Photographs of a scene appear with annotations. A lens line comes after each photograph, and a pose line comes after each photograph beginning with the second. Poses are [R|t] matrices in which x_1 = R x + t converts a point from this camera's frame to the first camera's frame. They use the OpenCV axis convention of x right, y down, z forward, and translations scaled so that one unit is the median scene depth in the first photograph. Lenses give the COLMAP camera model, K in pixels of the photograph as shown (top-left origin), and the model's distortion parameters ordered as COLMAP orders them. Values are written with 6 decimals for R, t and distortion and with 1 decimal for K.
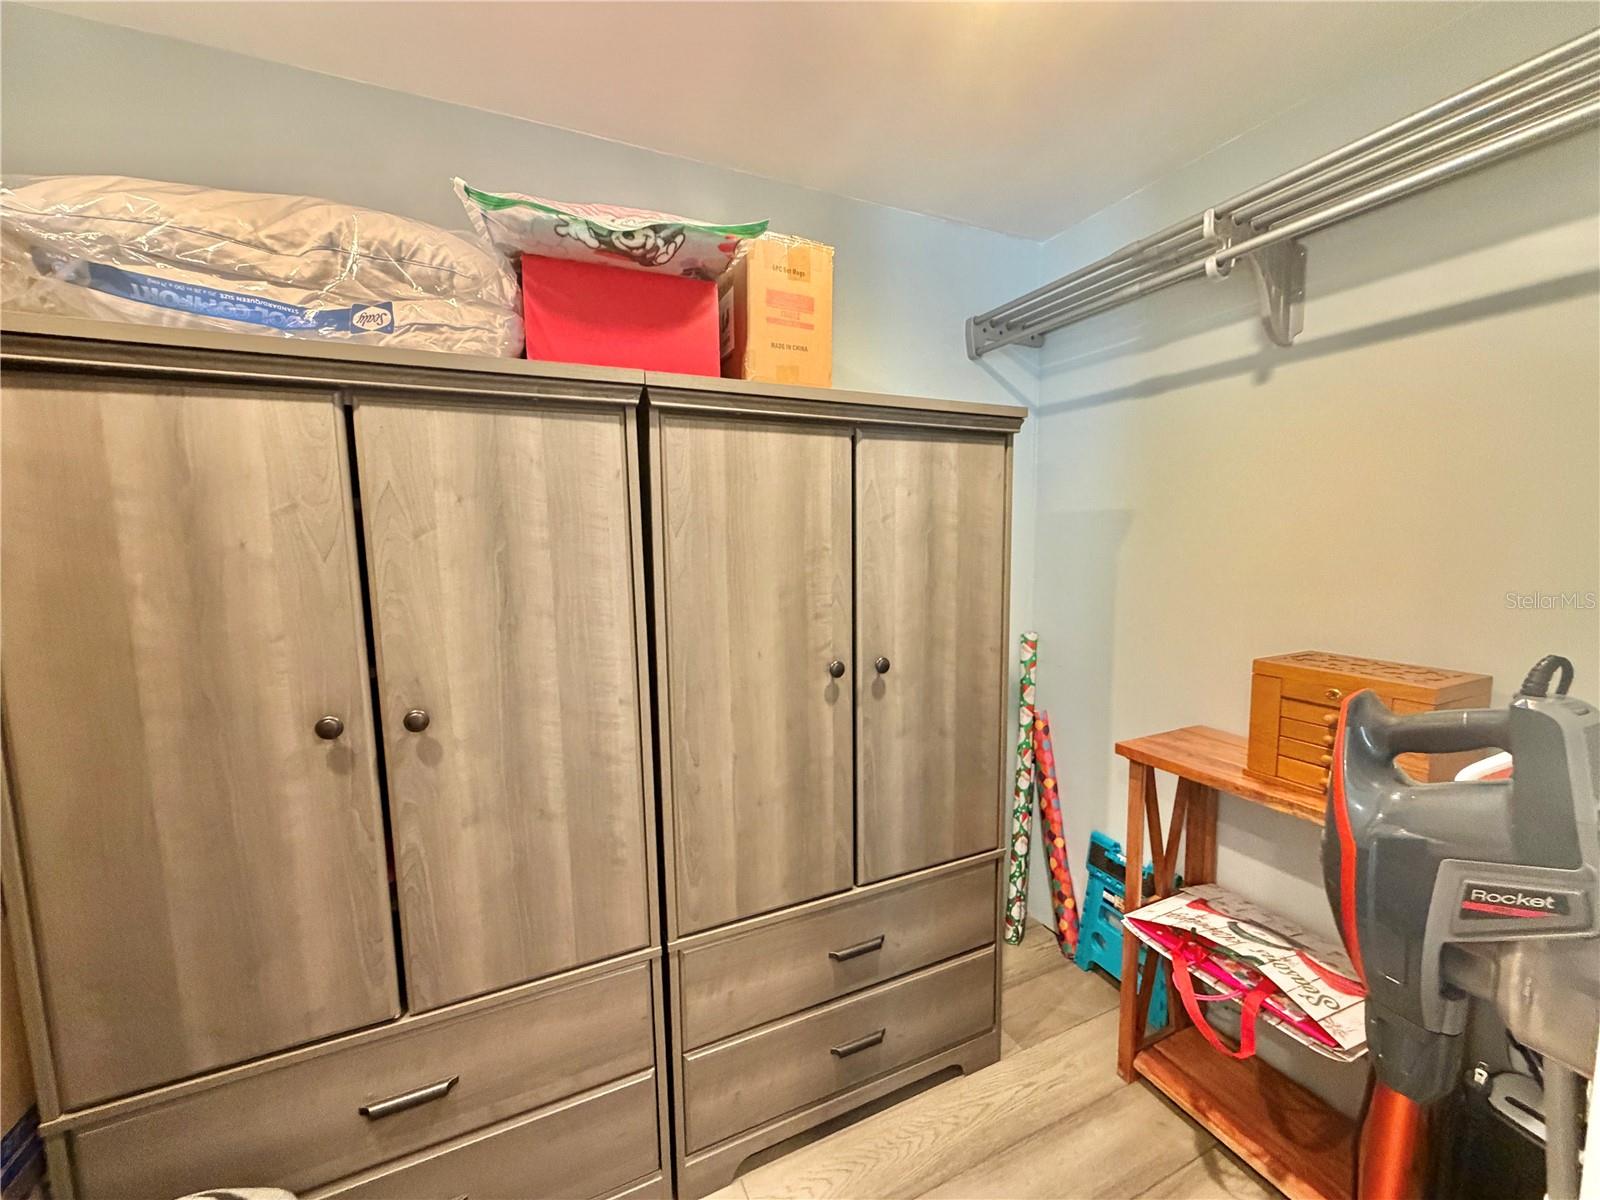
lens RADIAL K [[638.4, 0, 797.9], [0, 638.4, 601.6], [0, 0, 1]] dist [0.000387, -0.000467]
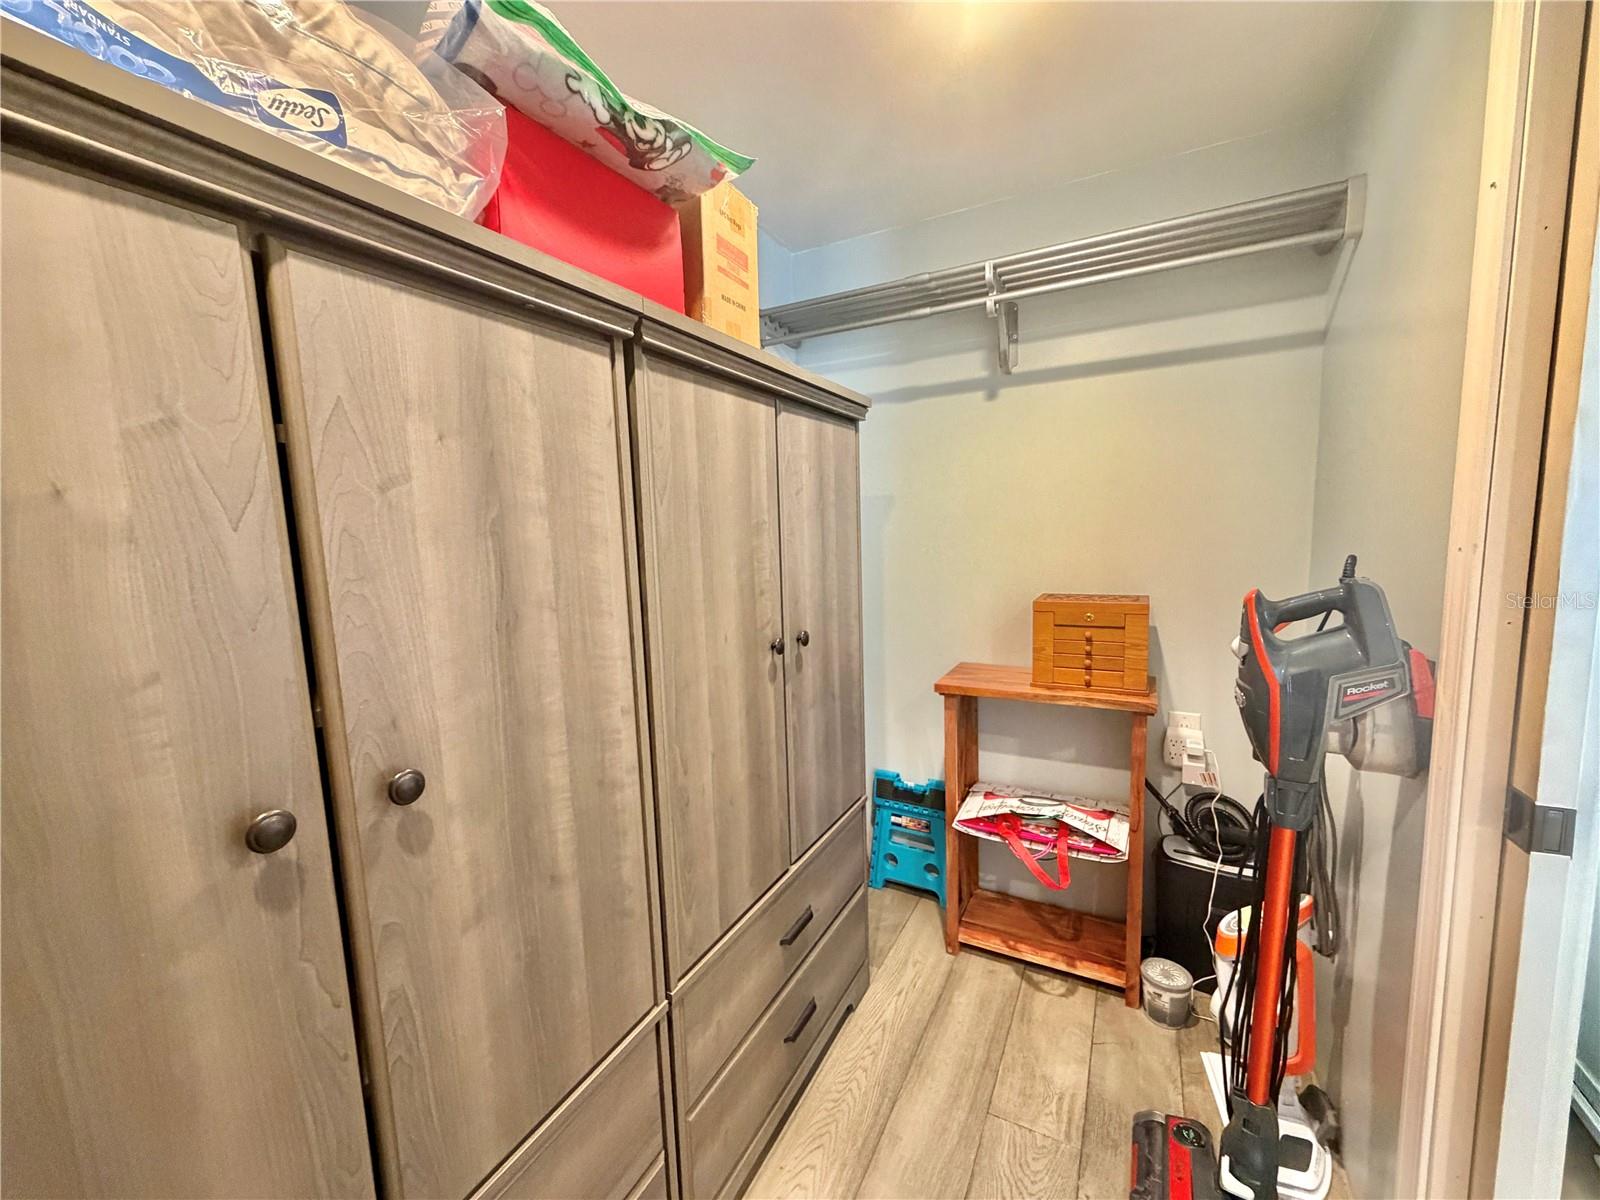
lens RADIAL K [[638.4, 0, 797.9], [0, 638.4, 601.6], [0, 0, 1]] dist [0.000387, -0.000467]
pose [[0.799331, -0.080786, 0.595436, -0.570746], [0.083258, 0.996253, 0.023399, 0.020993], [-0.595095, 0.030871, 0.803062, 0.232282]]
